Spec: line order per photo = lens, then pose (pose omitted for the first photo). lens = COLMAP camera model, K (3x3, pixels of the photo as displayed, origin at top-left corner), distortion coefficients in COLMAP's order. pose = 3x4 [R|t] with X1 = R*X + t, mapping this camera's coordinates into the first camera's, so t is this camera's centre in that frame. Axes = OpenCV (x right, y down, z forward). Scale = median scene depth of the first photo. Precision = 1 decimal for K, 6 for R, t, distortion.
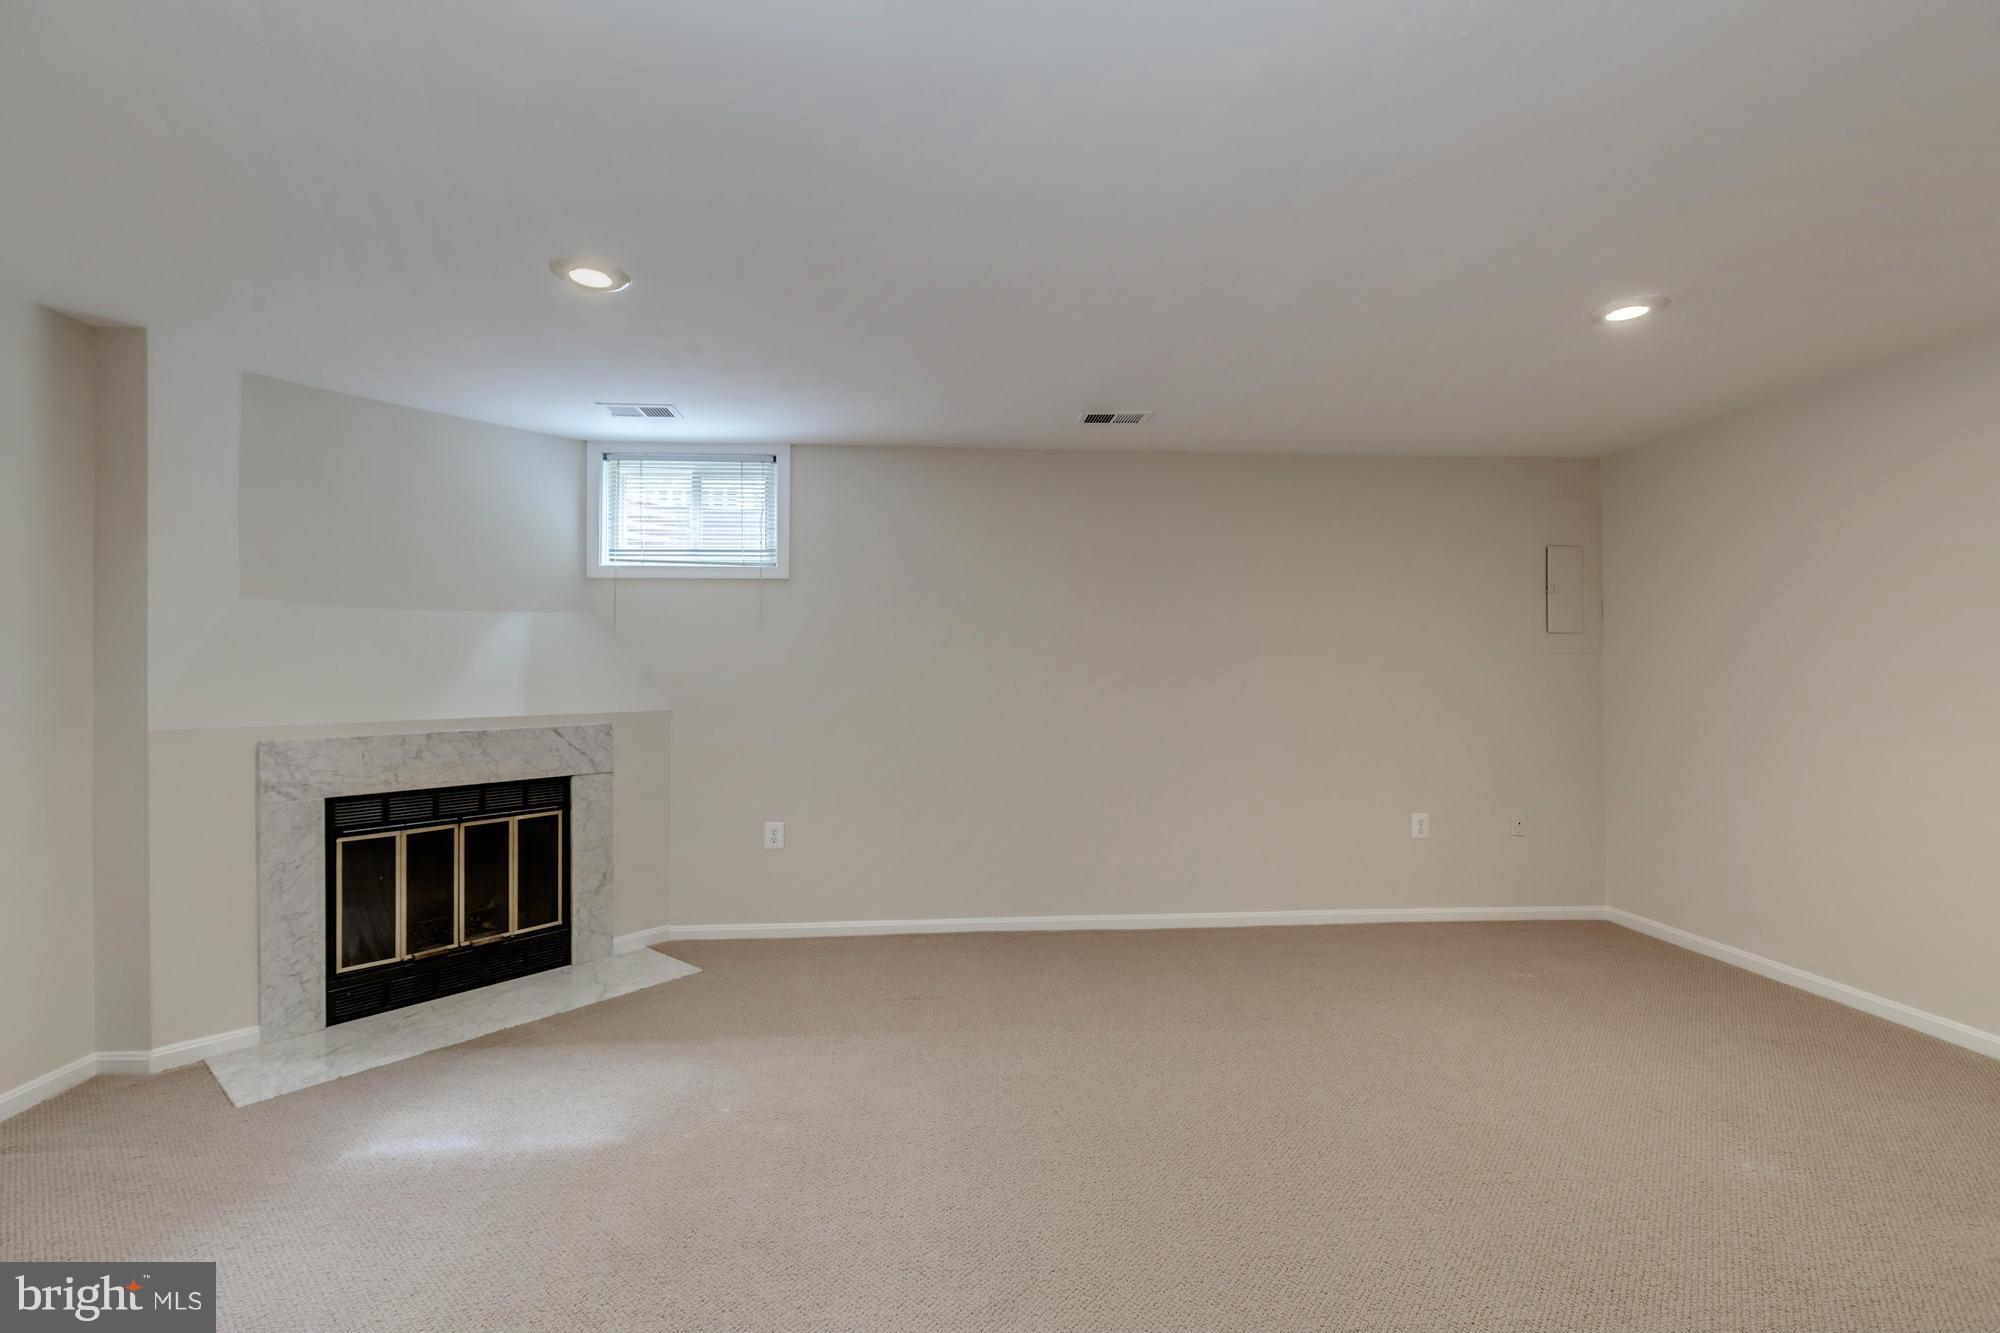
lens RADIAL K [[885.7, 0, 993.2], [0, 885.7, 671.4], [0, 0, 1]] dist [-0.000868, 0.000115]
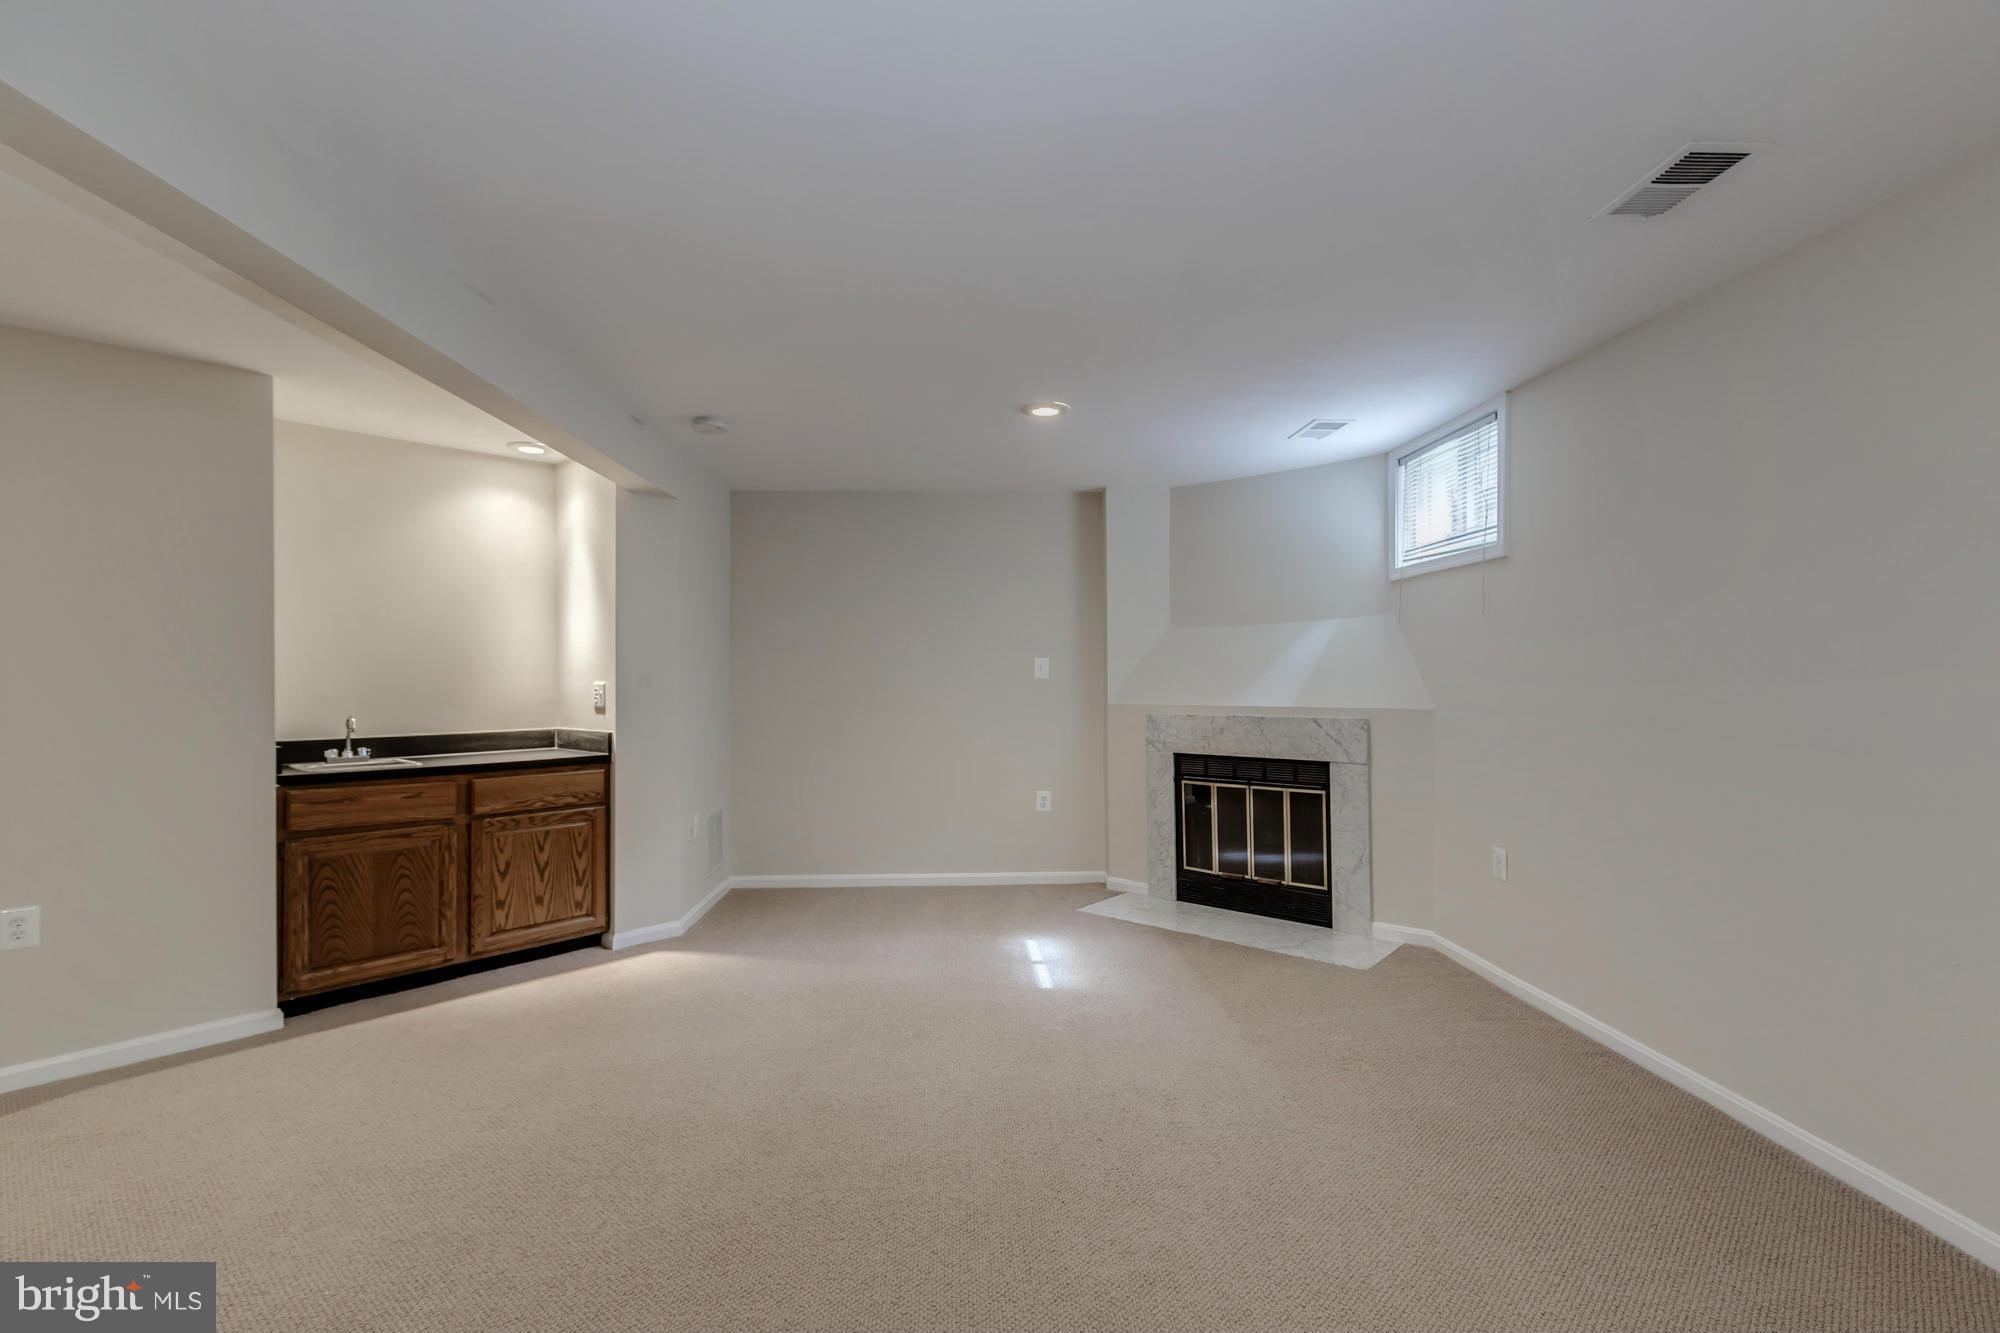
lens RADIAL K [[885.7, 0, 993.2], [0, 885.7, 671.4], [0, 0, 1]] dist [-0.000868, 0.000115]
pose [[-0.034039, 0.004003, -0.999412, 0.741232], [0.015548, 0.999873, 0.003475, -0.009512], [0.999300, -0.015421, -0.034097, 0.674735]]
